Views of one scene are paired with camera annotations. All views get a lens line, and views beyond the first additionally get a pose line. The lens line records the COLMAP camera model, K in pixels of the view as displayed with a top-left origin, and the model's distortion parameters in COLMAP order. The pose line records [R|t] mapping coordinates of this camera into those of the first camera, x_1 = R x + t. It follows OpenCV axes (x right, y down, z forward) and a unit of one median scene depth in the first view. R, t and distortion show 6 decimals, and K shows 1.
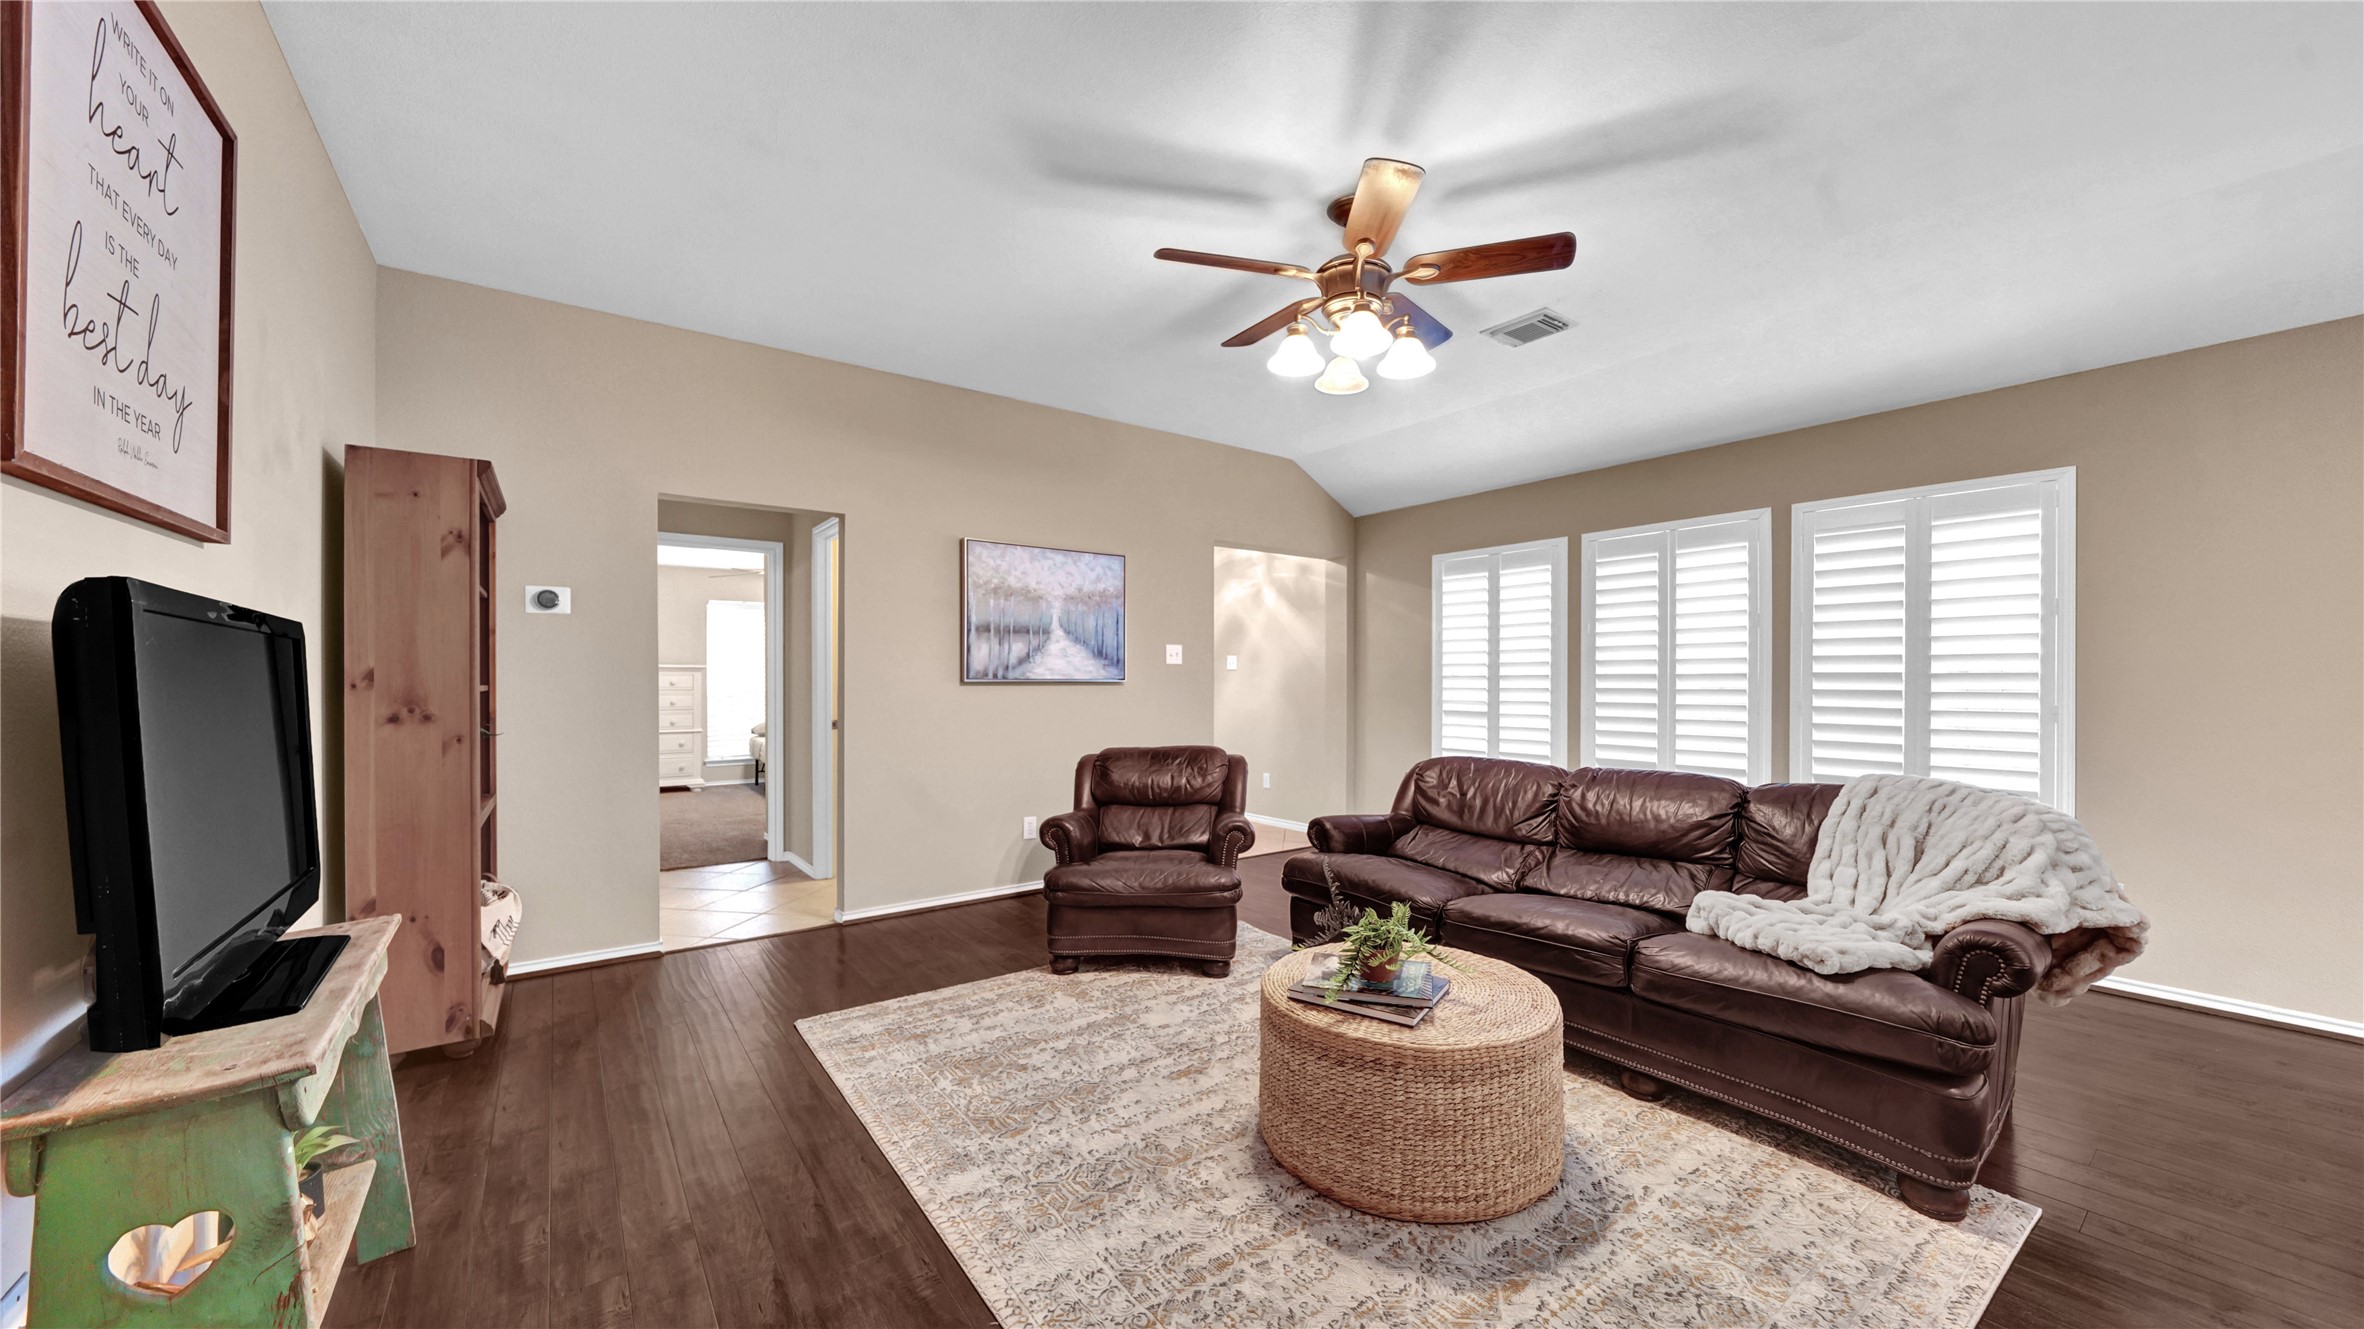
lens RADIAL K [[846.8, 0, 1193.8], [0, 846.8, 677.5], [0, 0, 1]] dist [-0.001736, -0.000257]
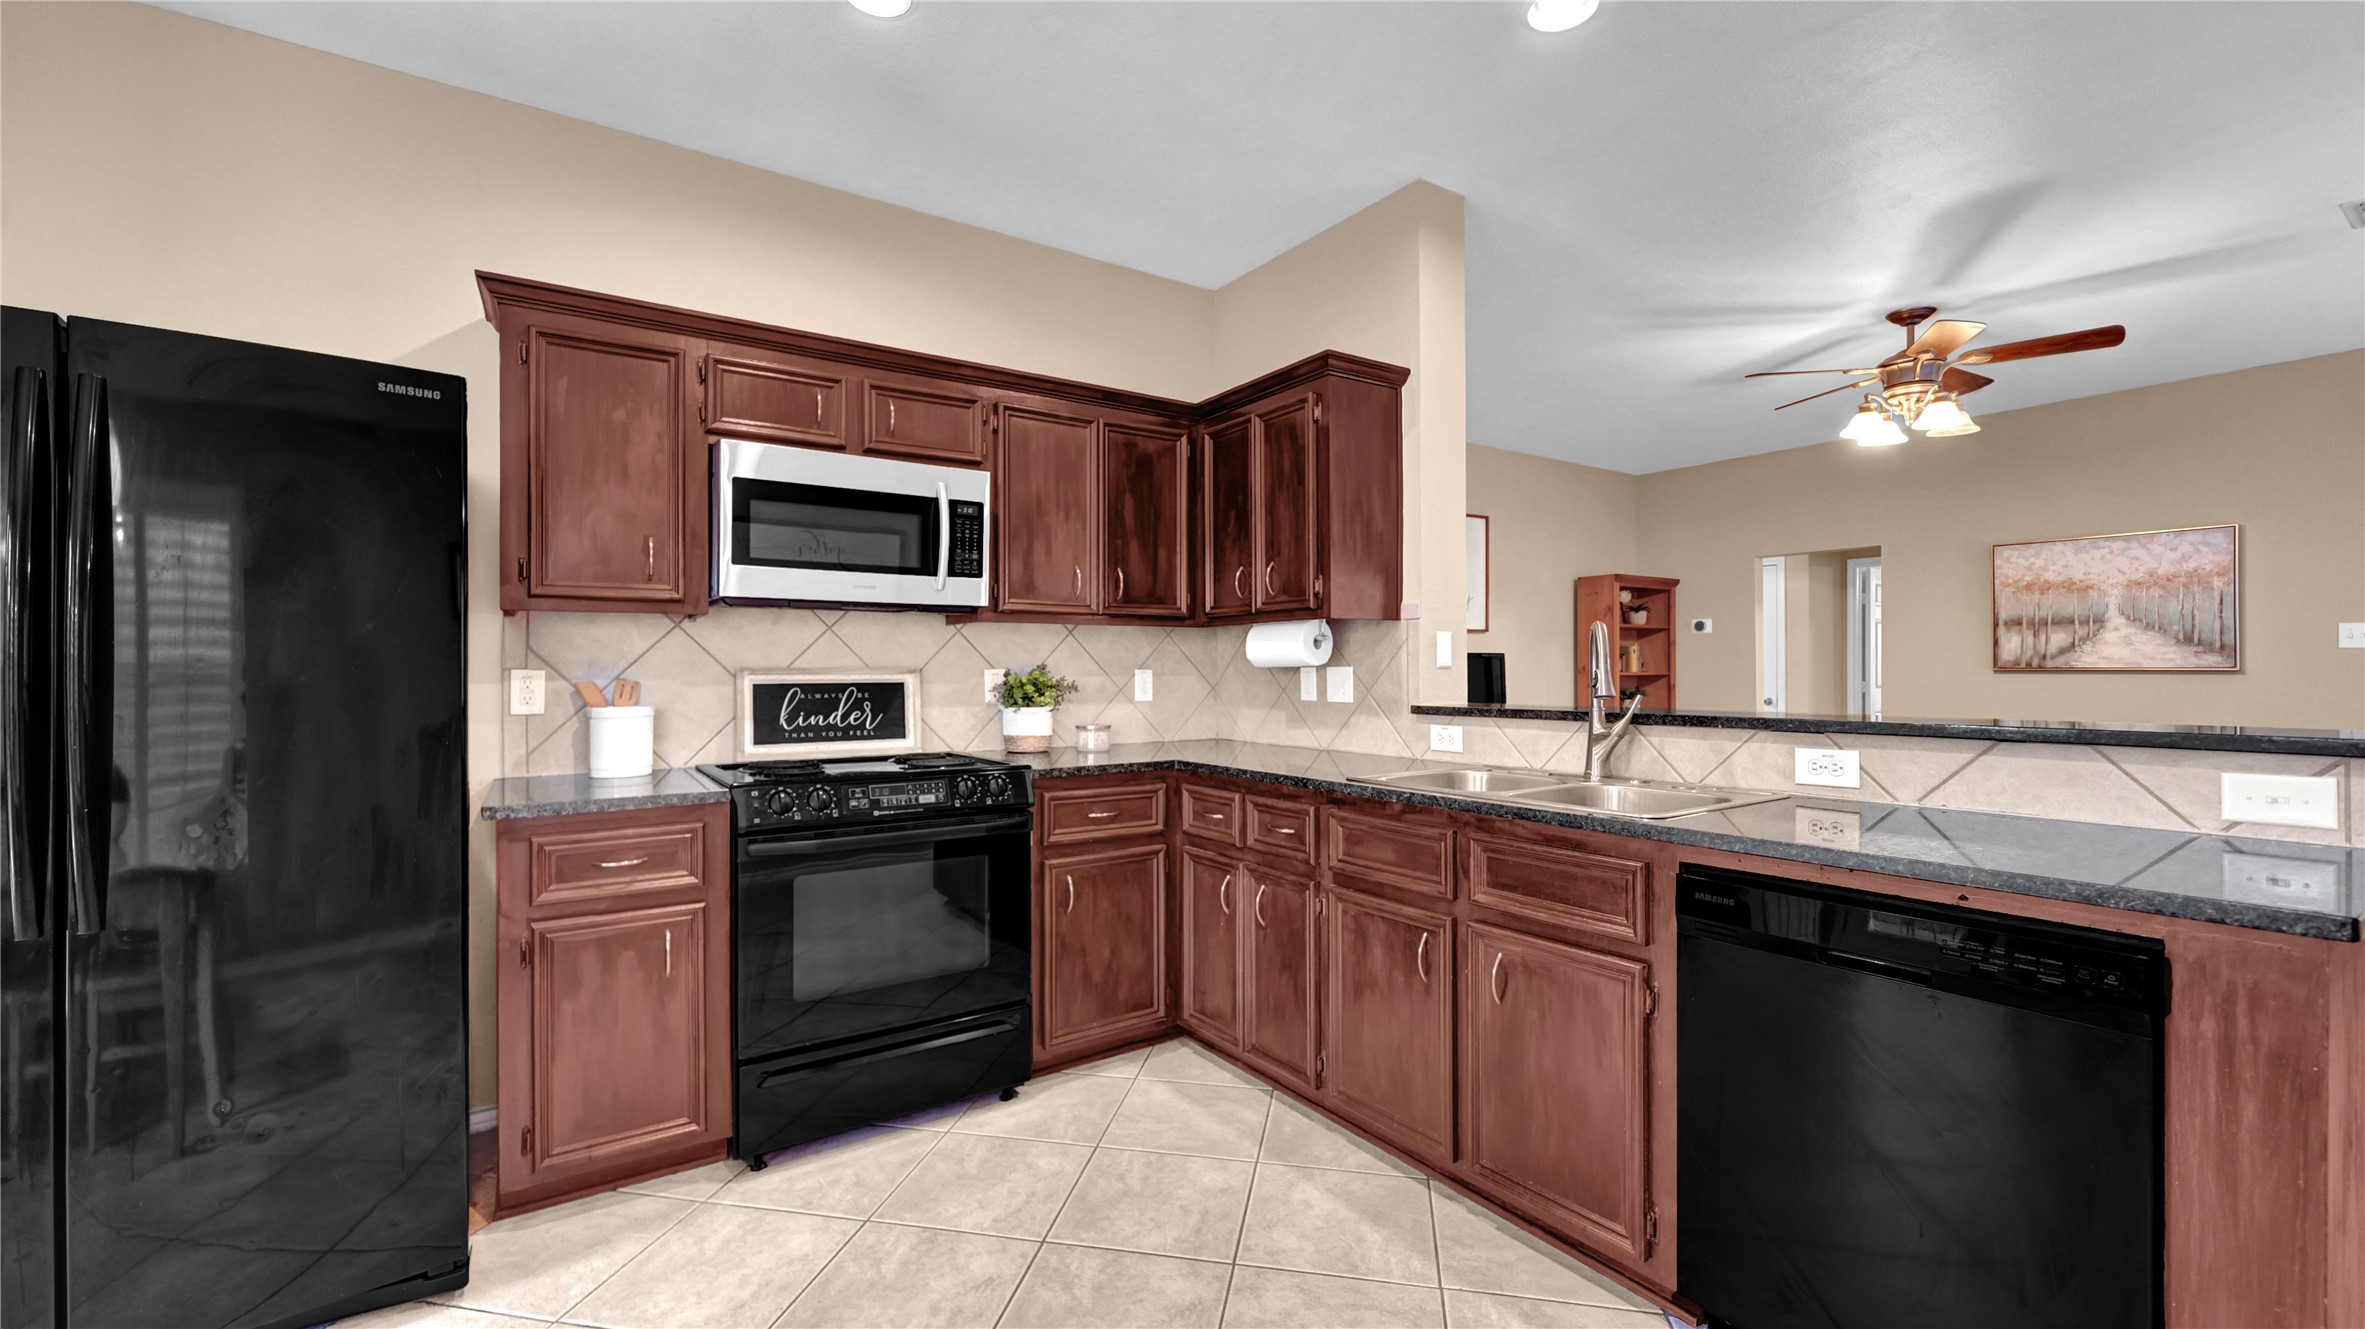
lens RADIAL K [[977.3, 0, 1159.2], [0, 977.3, 666.0], [0, 0, 1]] dist [-0.001536, -0.000876]
pose [[-0.062751, 0.002040, -0.998027, 1.057995], [0.012748, 0.999918, 0.001243, -0.016165], [0.997948, -0.012645, -0.062772, -0.040698]]
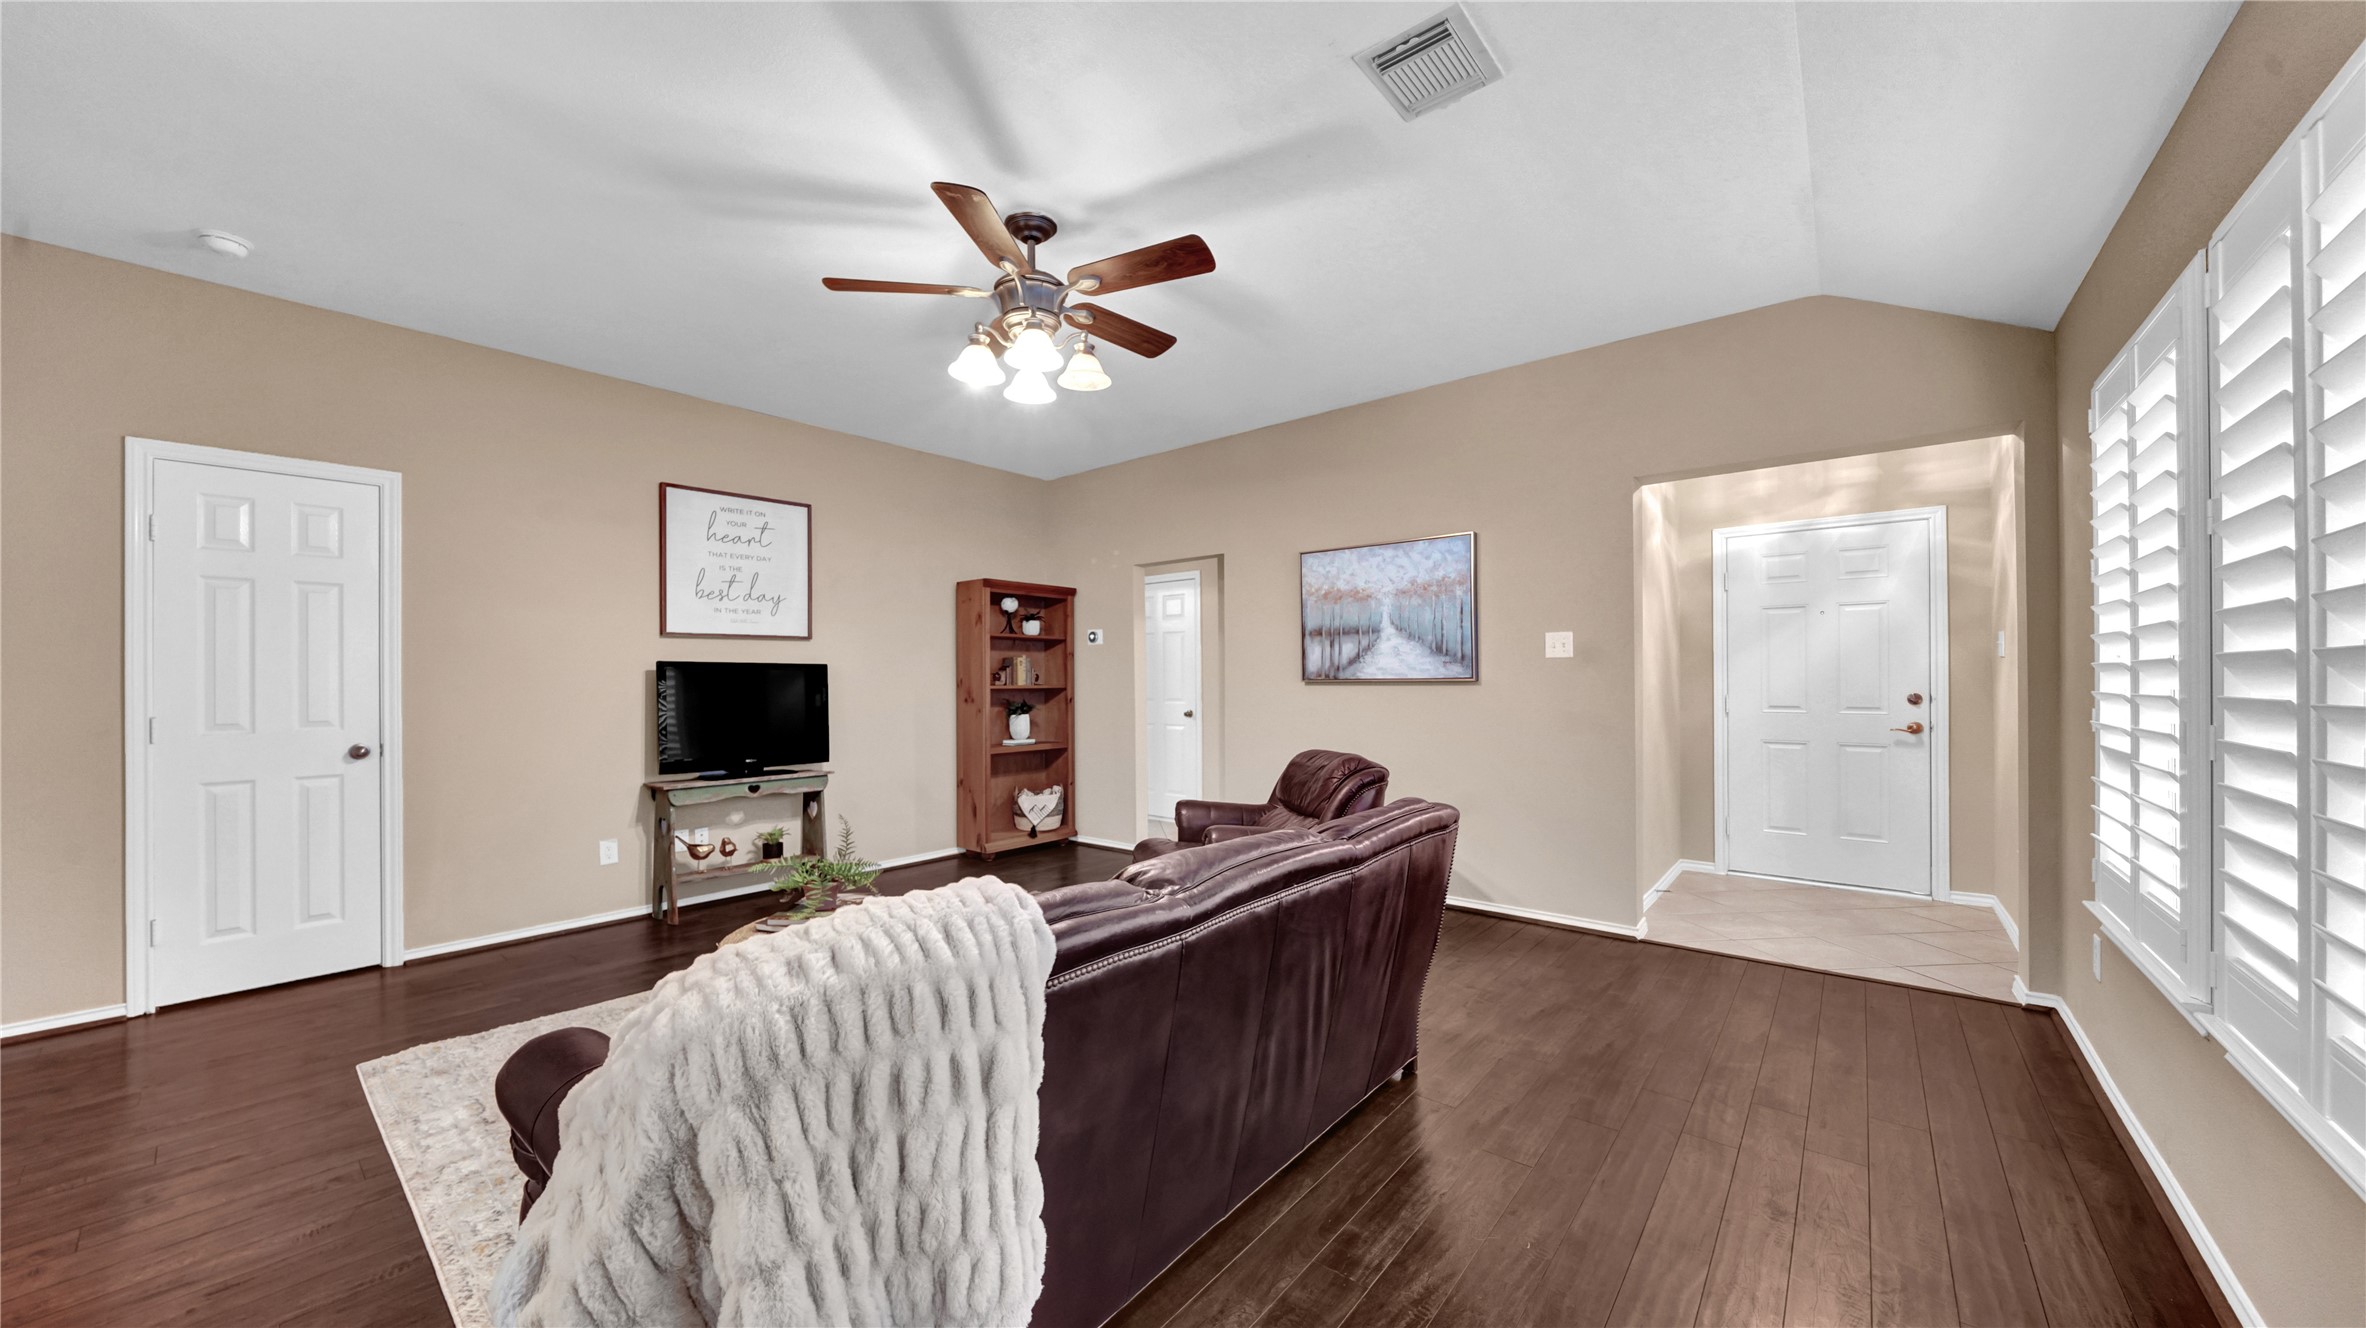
lens RADIAL K [[847.5, 0, 1177.7], [0, 847.5, 677.9], [0, 0, 1]] dist [-0.001736, -0.000257]
pose [[0.226155, -0.003124, -0.974086, 0.734465], [0.016014, 0.999872, 0.000511, -0.003356], [0.973960, -0.015715, 0.226176, 0.557608]]
